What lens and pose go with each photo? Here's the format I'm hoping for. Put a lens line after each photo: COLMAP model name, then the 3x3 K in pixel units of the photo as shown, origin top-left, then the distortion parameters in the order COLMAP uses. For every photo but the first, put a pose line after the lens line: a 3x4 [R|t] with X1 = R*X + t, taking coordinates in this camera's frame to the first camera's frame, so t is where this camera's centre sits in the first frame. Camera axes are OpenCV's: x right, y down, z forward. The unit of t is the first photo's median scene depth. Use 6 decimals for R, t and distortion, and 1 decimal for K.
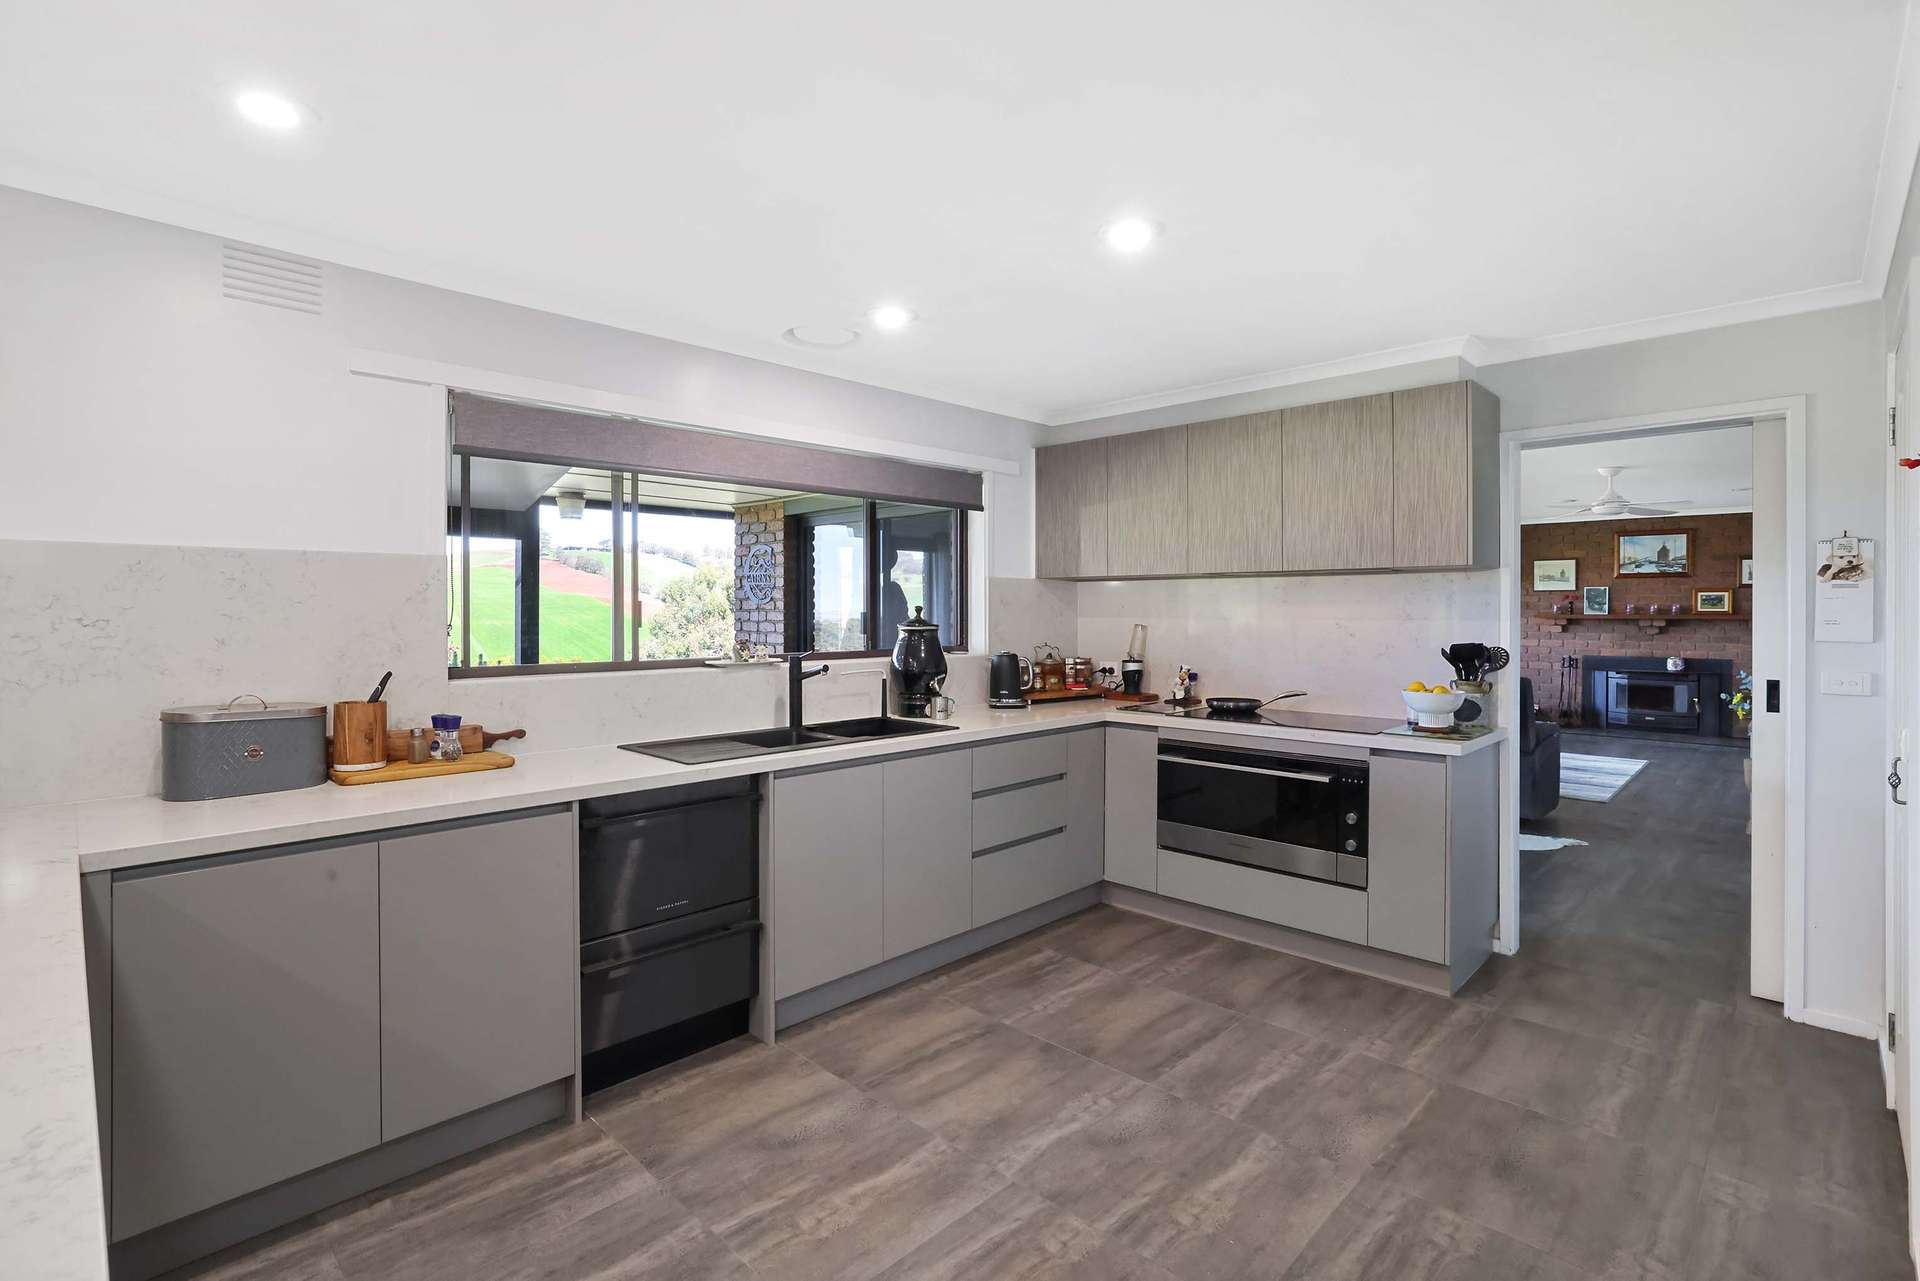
lens RADIAL K [[888.1, 0, 955.5], [0, 888.1, 631.8], [0, 0, 1]] dist [-0.029459, -0.000621]
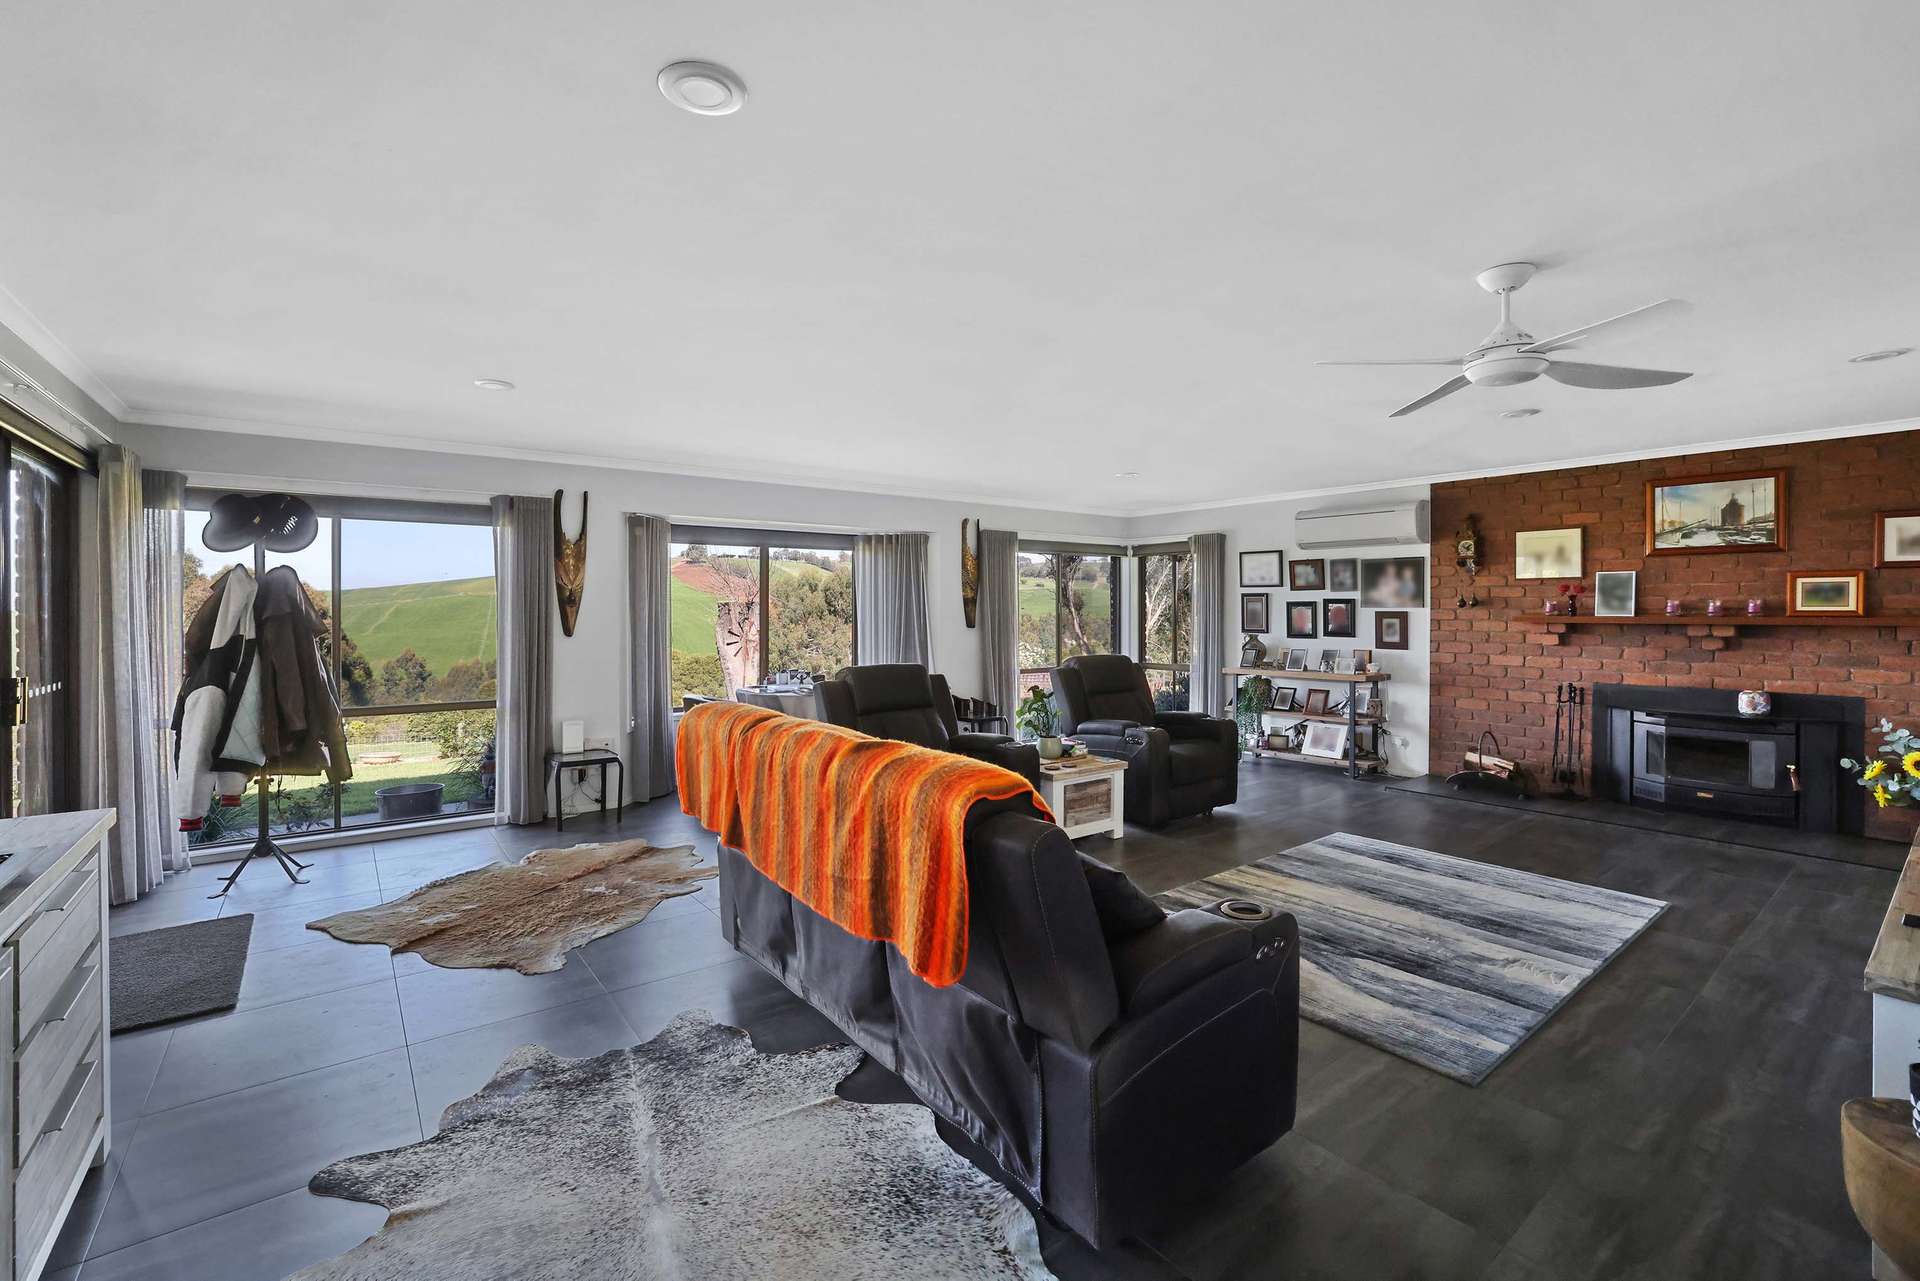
lens RADIAL K [[845.4, 0, 958.6], [0, 845.4, 628.9], [0, 0, 1]] dist [-0.015242, 0.001567]
pose [[0.993038, -0.002376, -0.117766, 0.356244], [0.002160, 0.999996, -0.001959, -0.011443], [0.117771, 0.001691, 0.993039, 0.374147]]
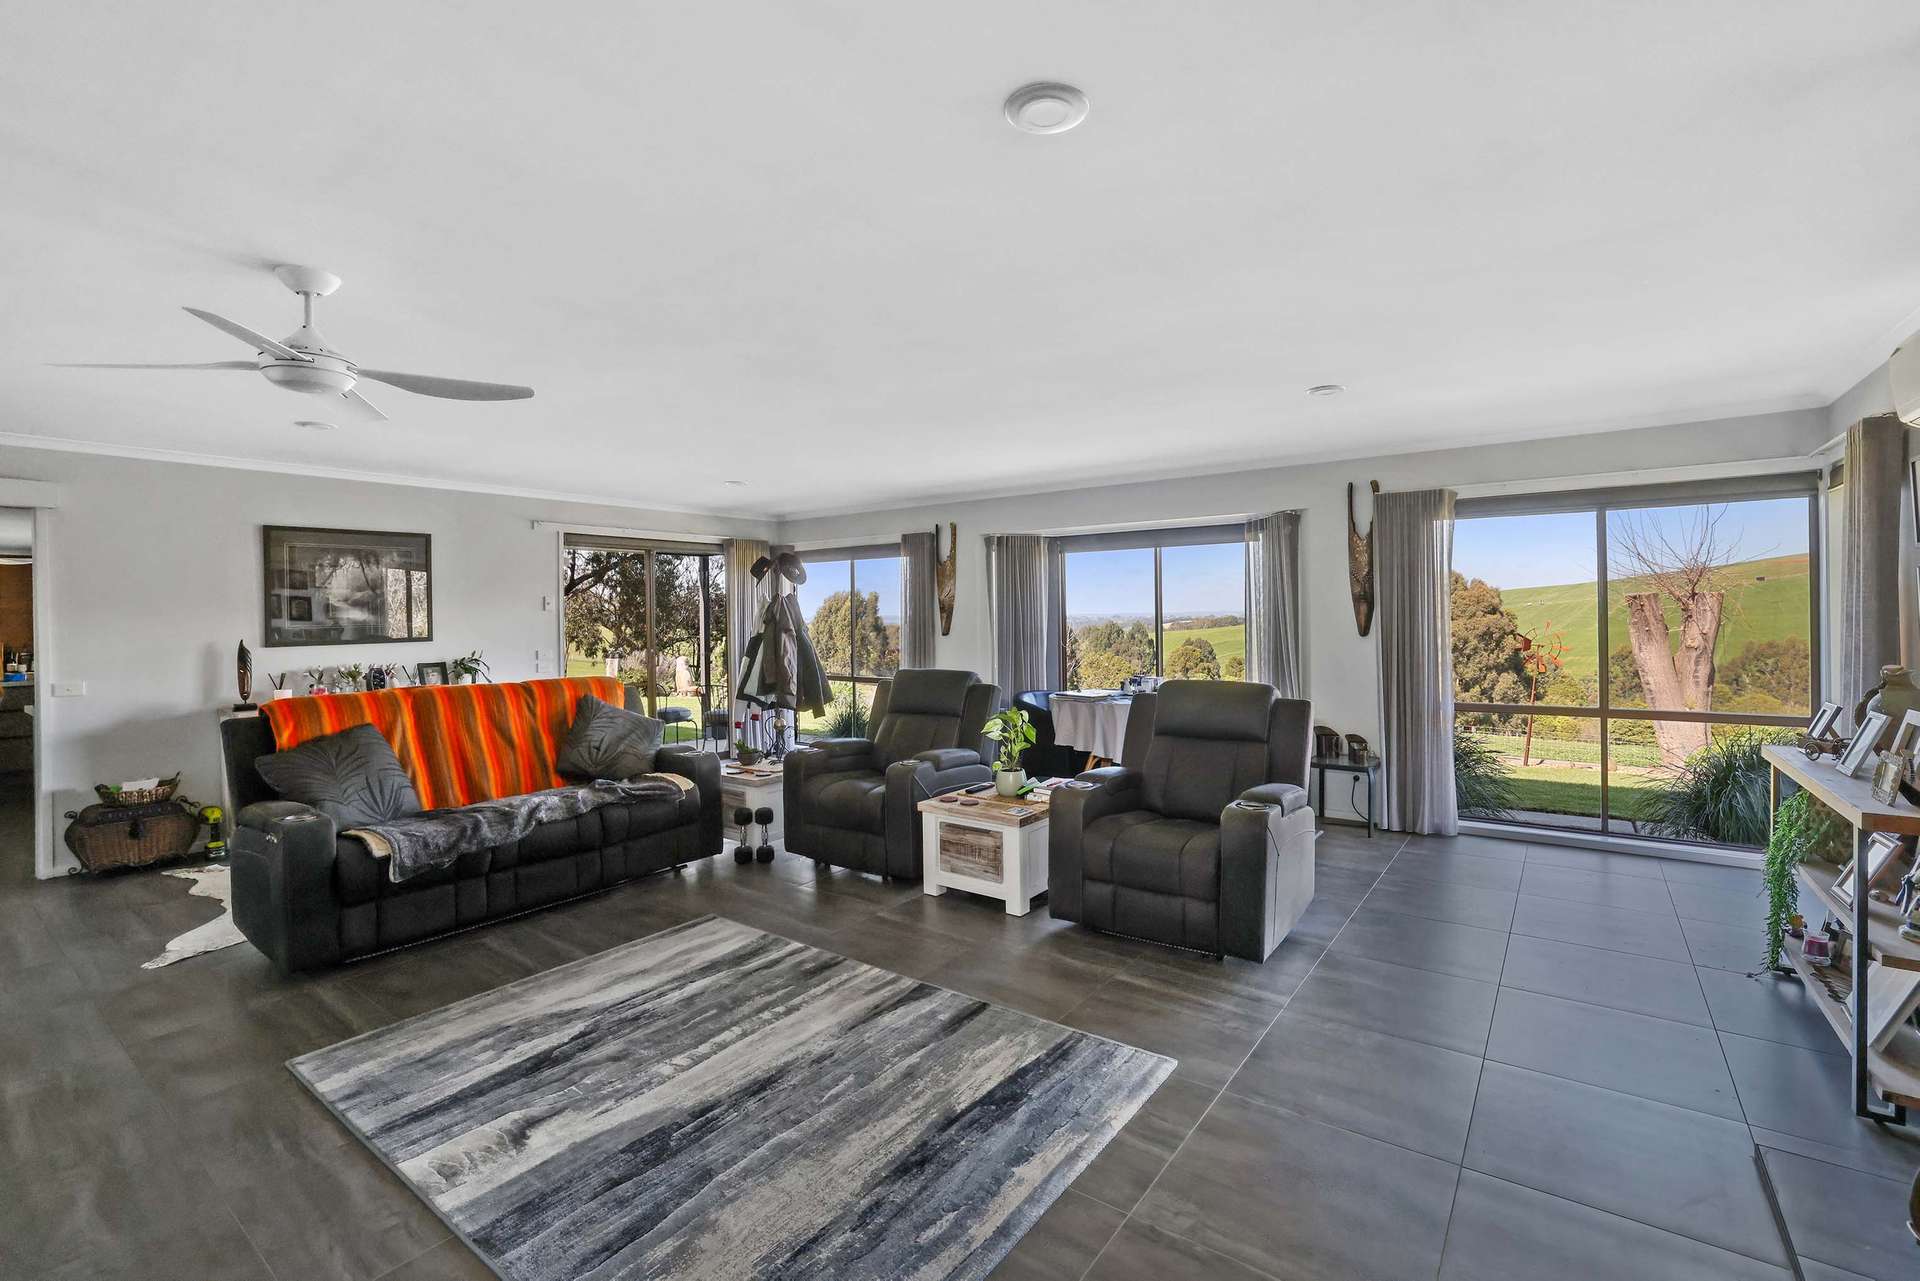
lens RADIAL K [[845.4, 0, 973.6], [0, 845.4, 630.4], [0, 0, 1]] dist [-0.015242, 0.001567]
pose [[0.145316, 0.015912, -0.989257, 0.848070], [-0.011136, 0.999834, 0.014446, -0.024736], [0.989323, 0.008917, 0.145469, 0.896140]]
